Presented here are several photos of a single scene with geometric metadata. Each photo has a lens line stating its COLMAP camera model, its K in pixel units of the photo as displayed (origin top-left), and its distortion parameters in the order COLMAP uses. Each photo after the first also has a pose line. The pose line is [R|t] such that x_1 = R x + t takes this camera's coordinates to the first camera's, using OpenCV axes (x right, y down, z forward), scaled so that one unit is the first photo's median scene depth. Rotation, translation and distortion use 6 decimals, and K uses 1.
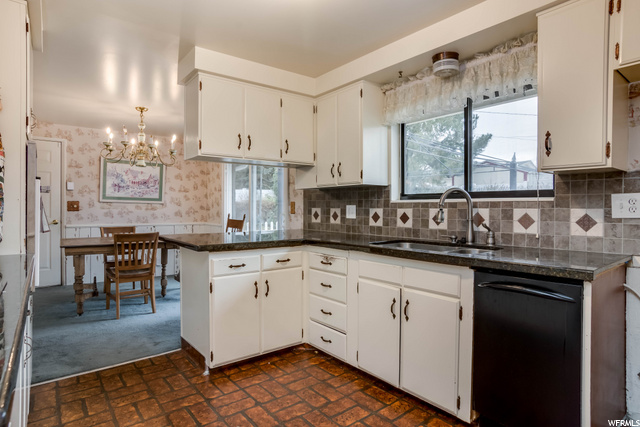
lens RADIAL K [[347.6, 0, 316.7], [0, 347.6, 209.7], [0, 0, 1]] dist [-0.037191, 0.033642]
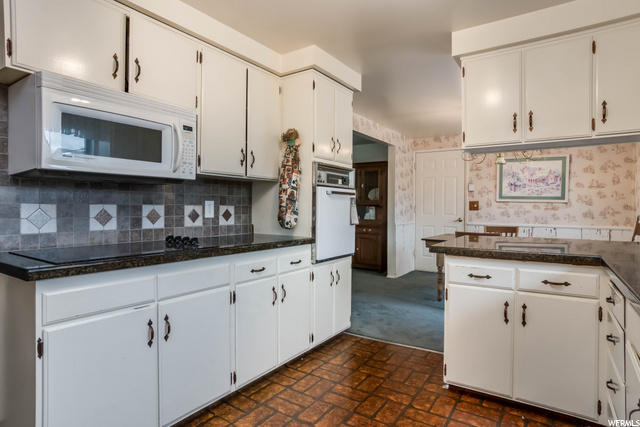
lens RADIAL K [[347.6, 0, 316.7], [0, 347.6, 209.7], [0, 0, 1]] dist [-0.037191, 0.033642]
pose [[0.363065, 0.006117, -0.931744, 0.216704], [-0.005863, 0.999974, 0.004280, 0.000545], [0.931745, 0.003909, 0.363092, 0.182677]]
